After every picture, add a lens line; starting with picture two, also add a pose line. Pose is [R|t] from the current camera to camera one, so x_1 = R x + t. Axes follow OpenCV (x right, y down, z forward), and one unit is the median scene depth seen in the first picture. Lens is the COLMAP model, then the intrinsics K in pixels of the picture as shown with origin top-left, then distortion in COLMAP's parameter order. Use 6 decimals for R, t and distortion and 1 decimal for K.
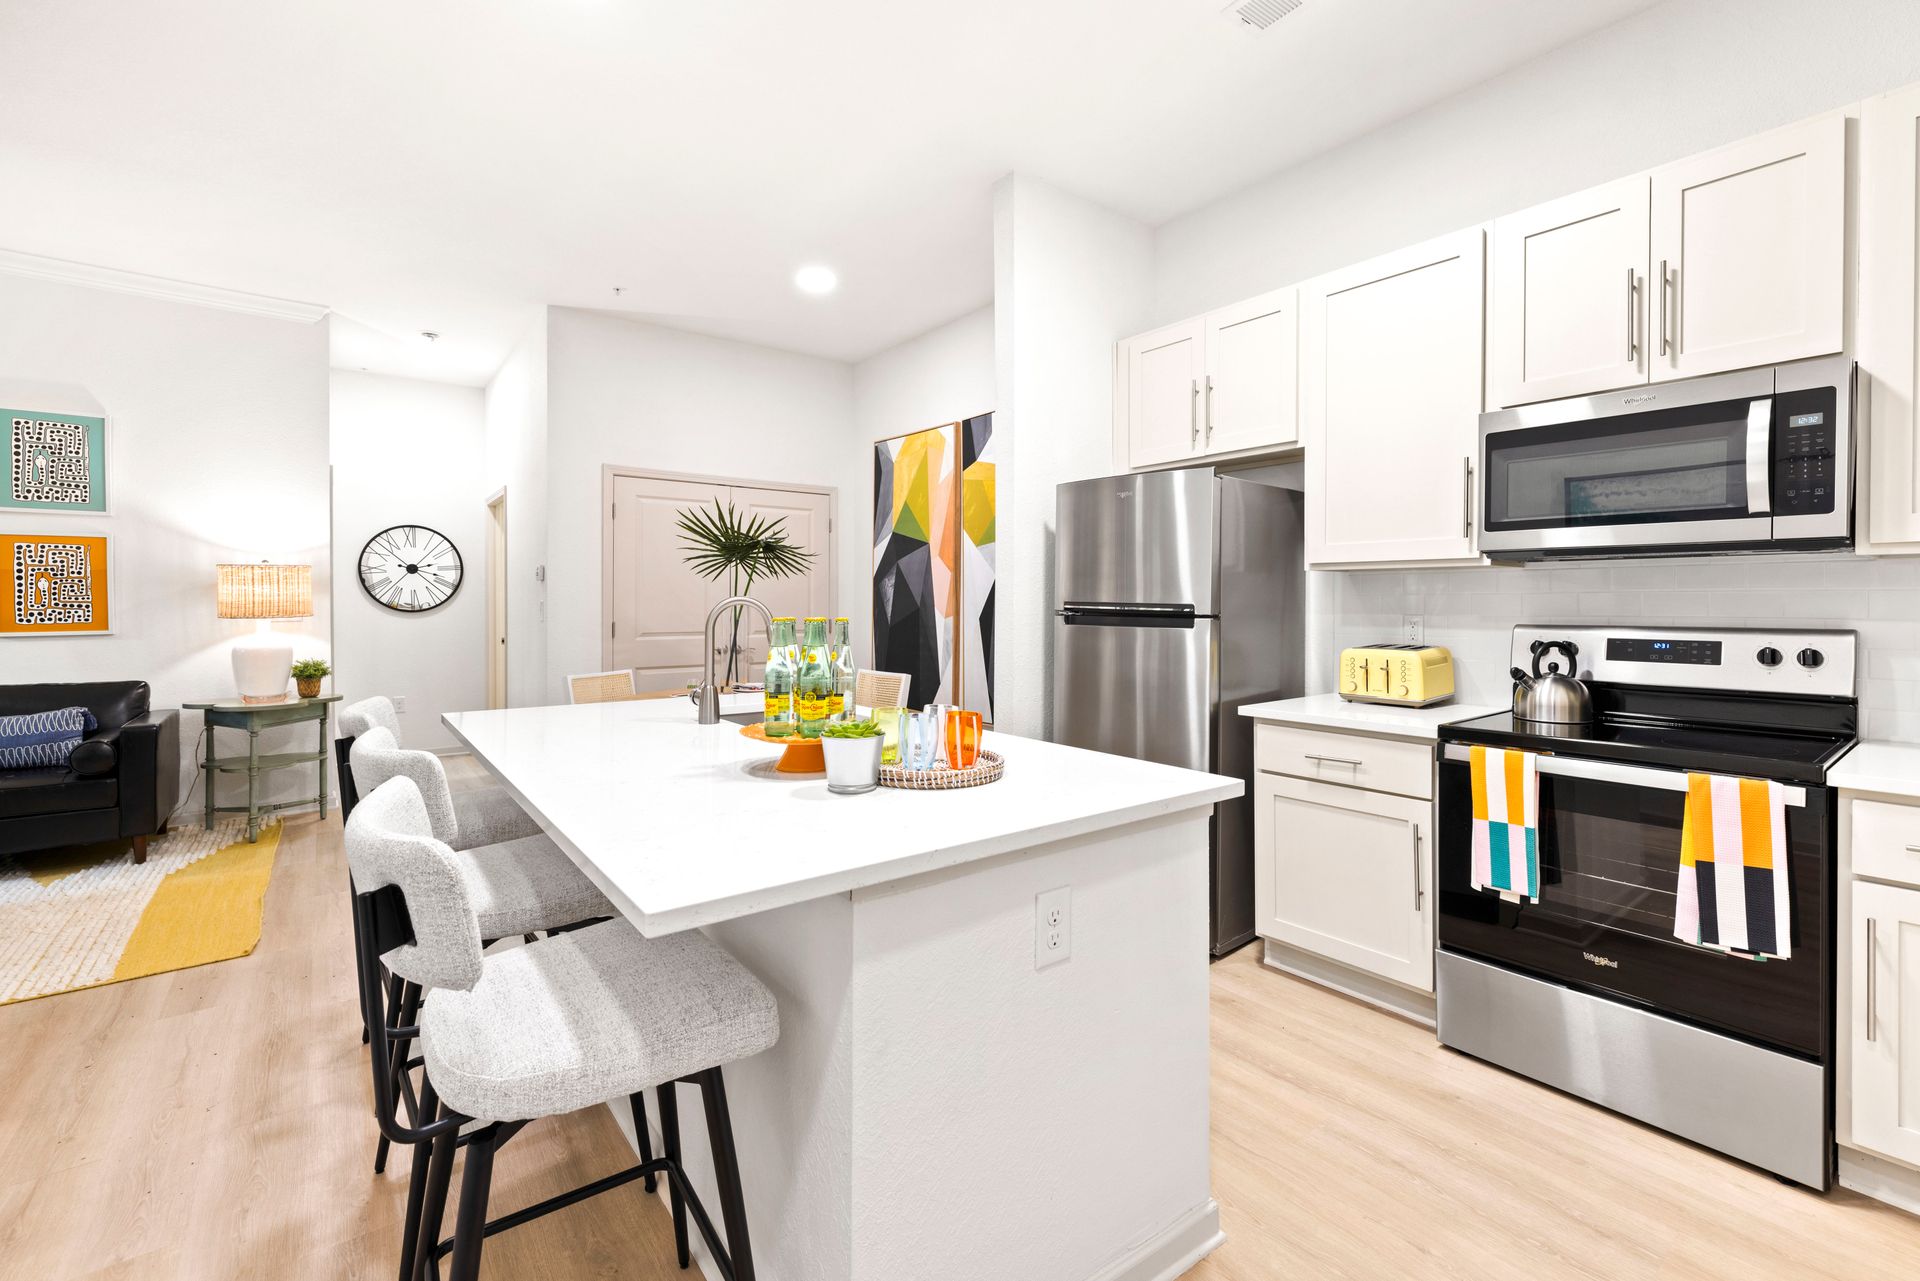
lens RADIAL K [[813.3, 0, 962.0], [0, 813.3, 603.8], [0, 0, 1]] dist [-0.002071, -0.000102]
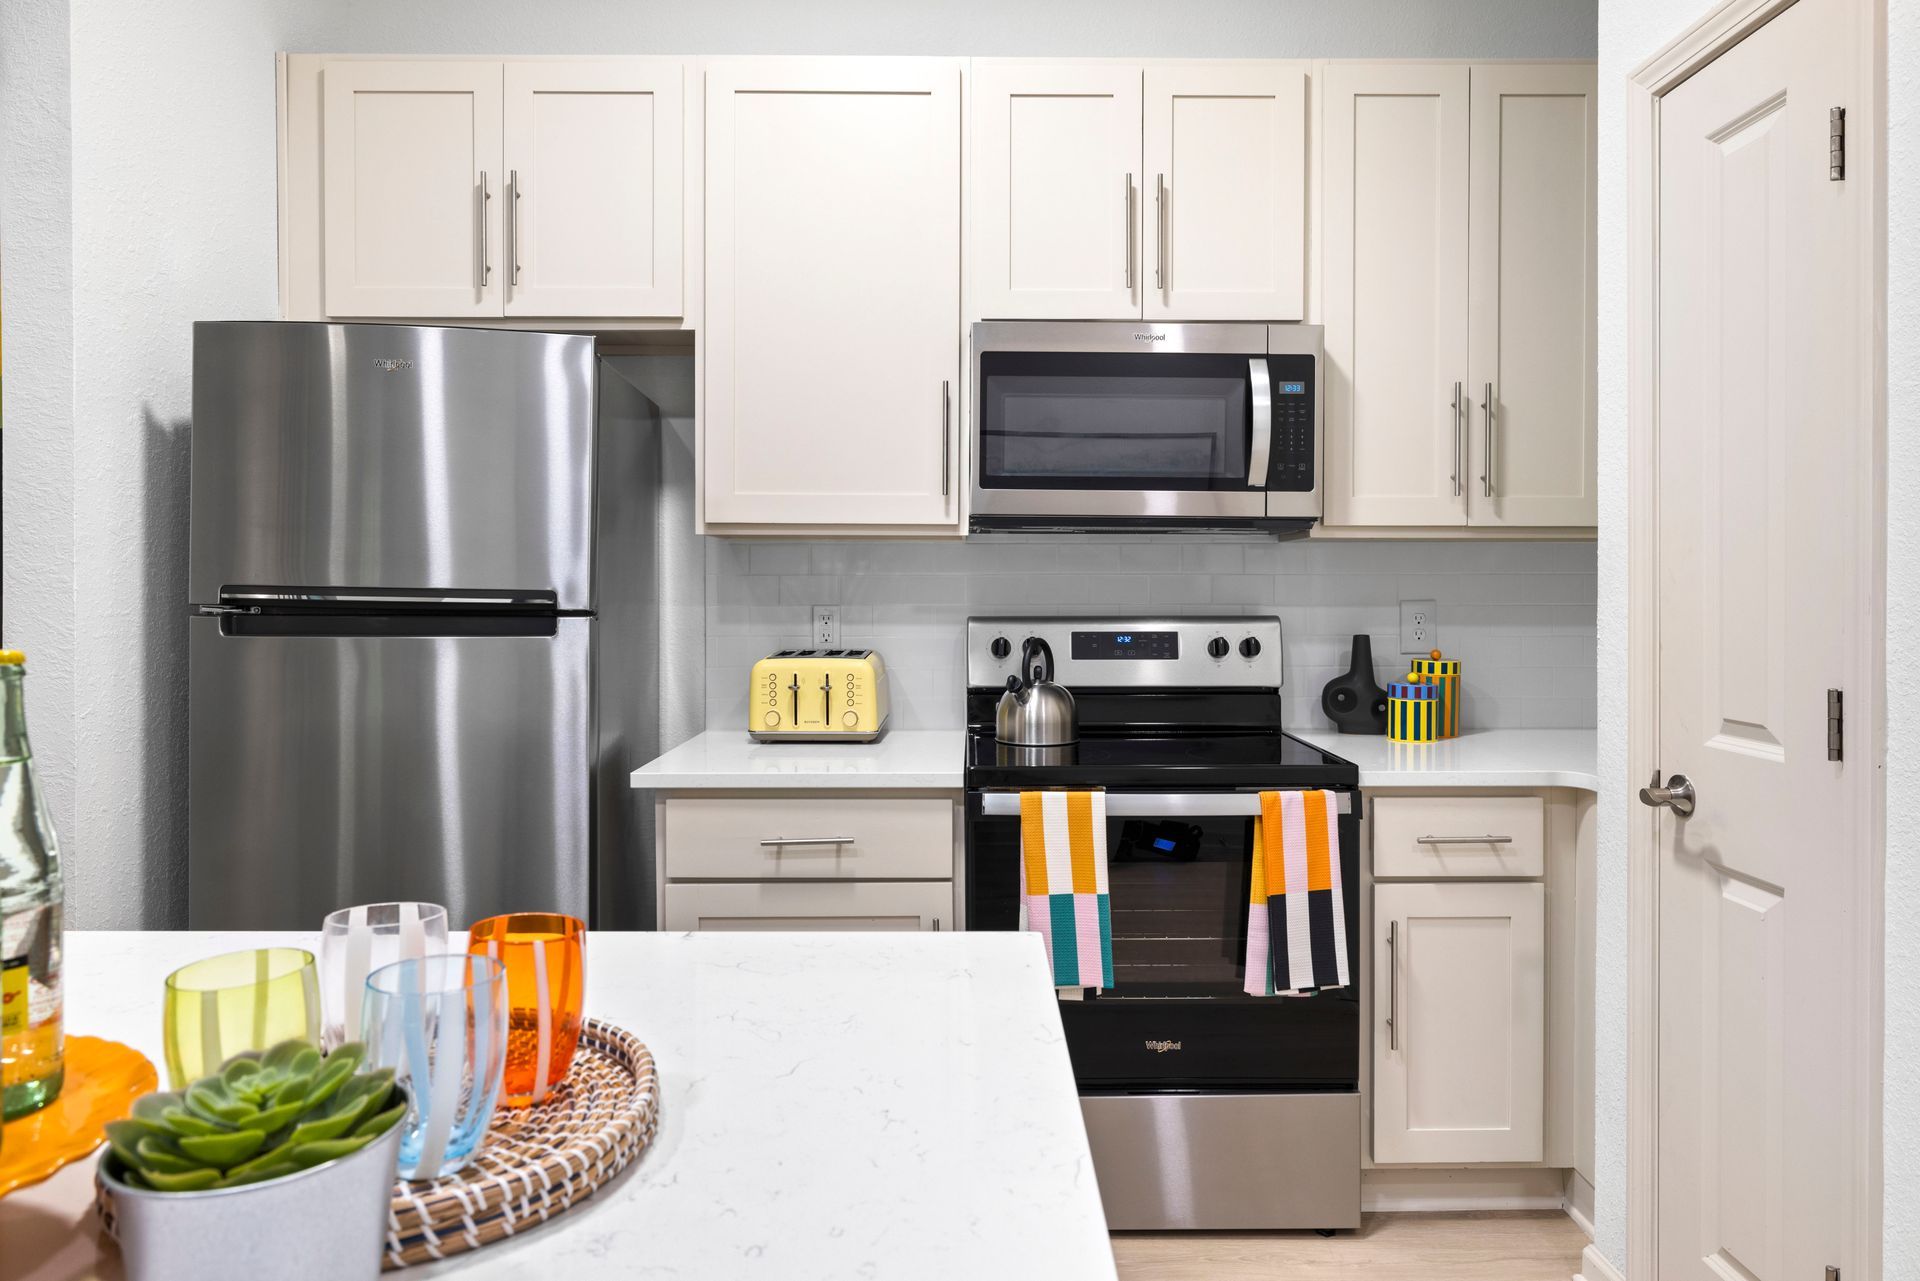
lens RADIAL K [[1162.7, 0, 968.5], [0, 1162.7, 594.6], [0, 0, 1]] dist [-0.004084, -0.000142]
pose [[0.612351, -0.004958, 0.790571, -0.167404], [0.000605, 0.999983, 0.005803, -0.001127], [-0.790586, -0.003075, 0.612343, 0.370261]]
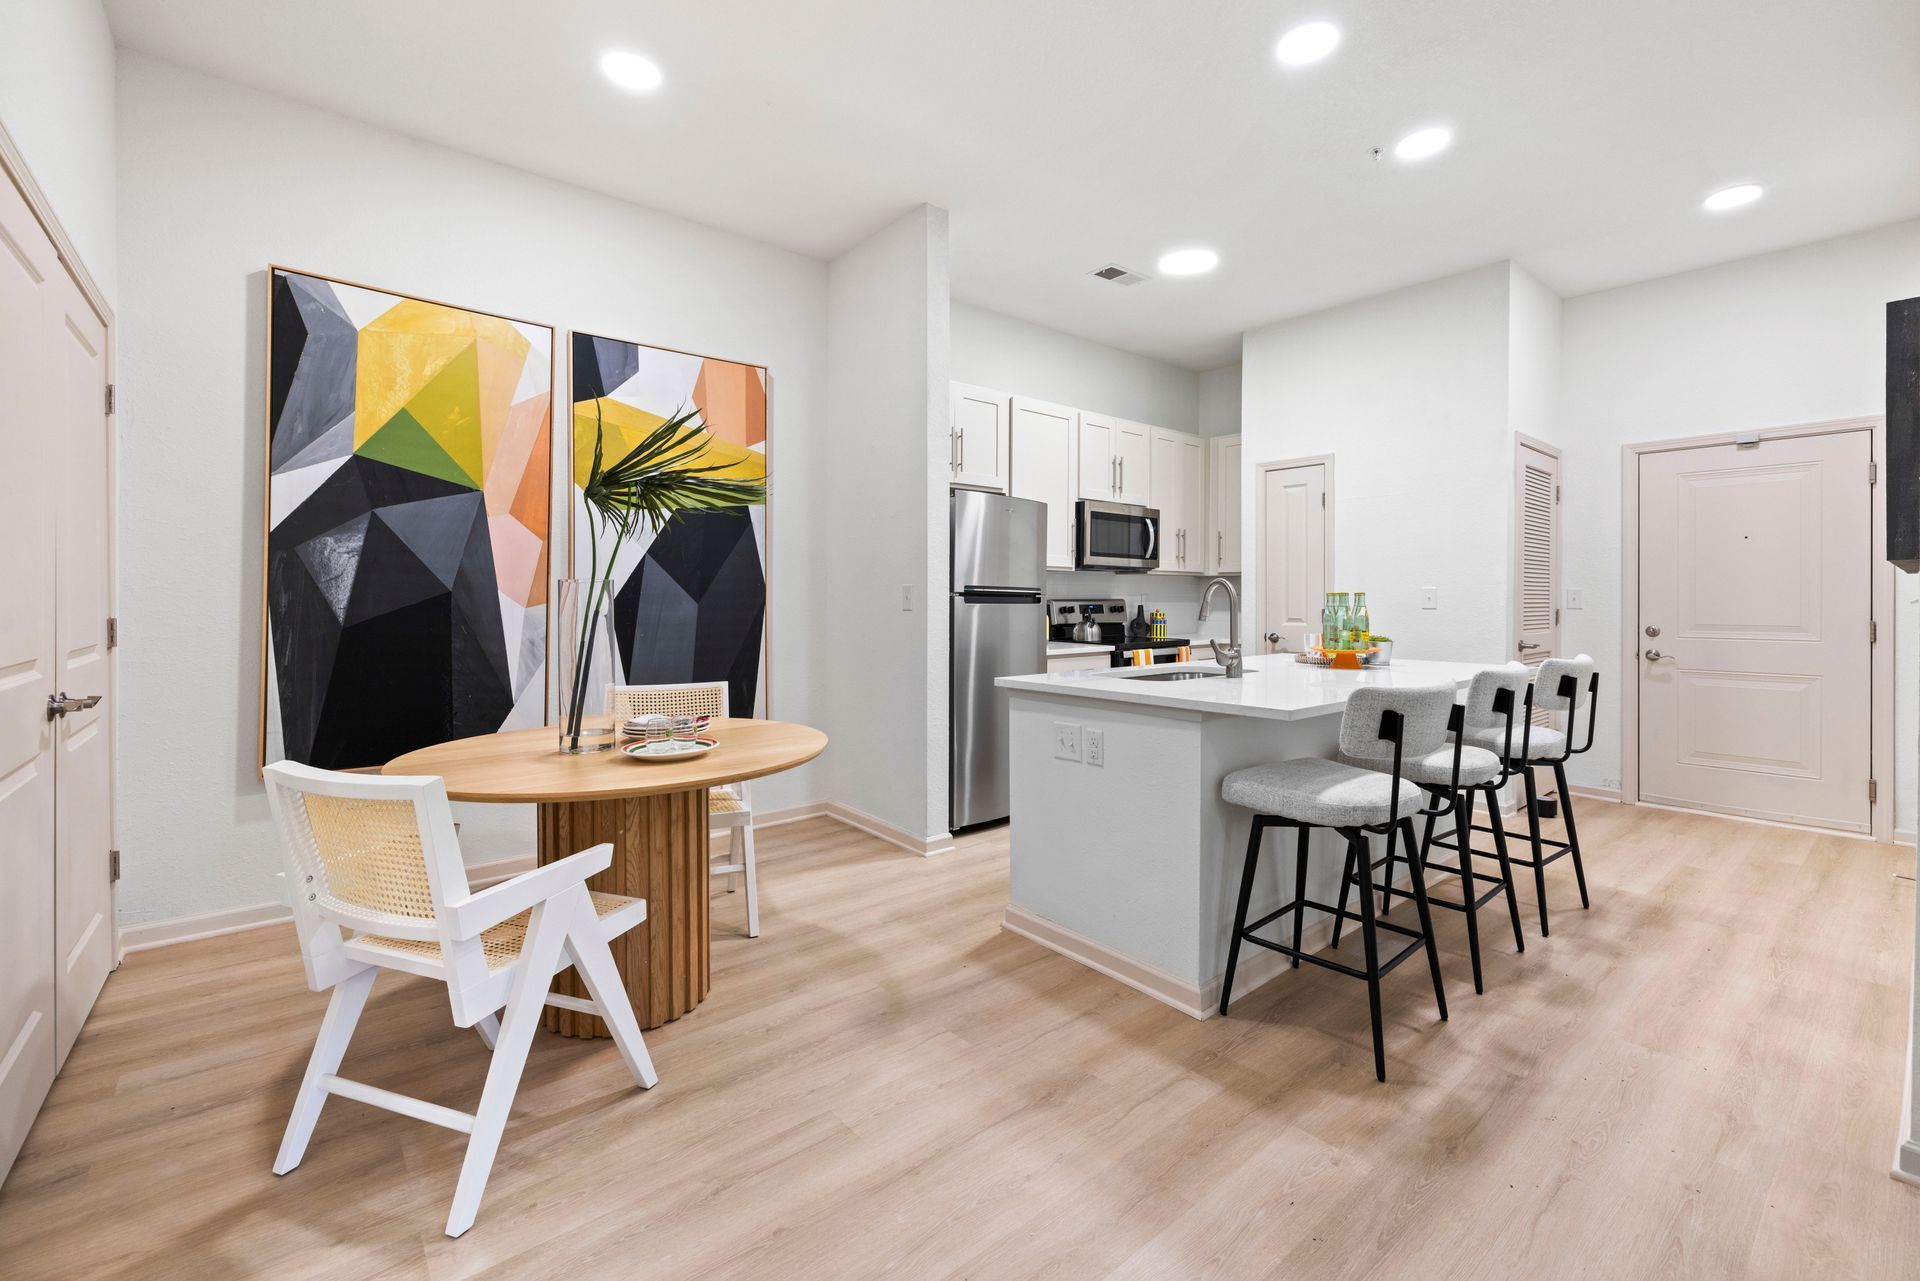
lens RADIAL K [[813.3, 0, 962.0], [0, 813.3, 603.8], [0, 0, 1]] dist [-0.002071, -0.000102]
pose [[-0.026912, -0.005577, 0.999622, -1.469979], [0.002822, 0.999980, 0.005655, 0.025372], [-0.999634, 0.002973, -0.026896, 1.361712]]
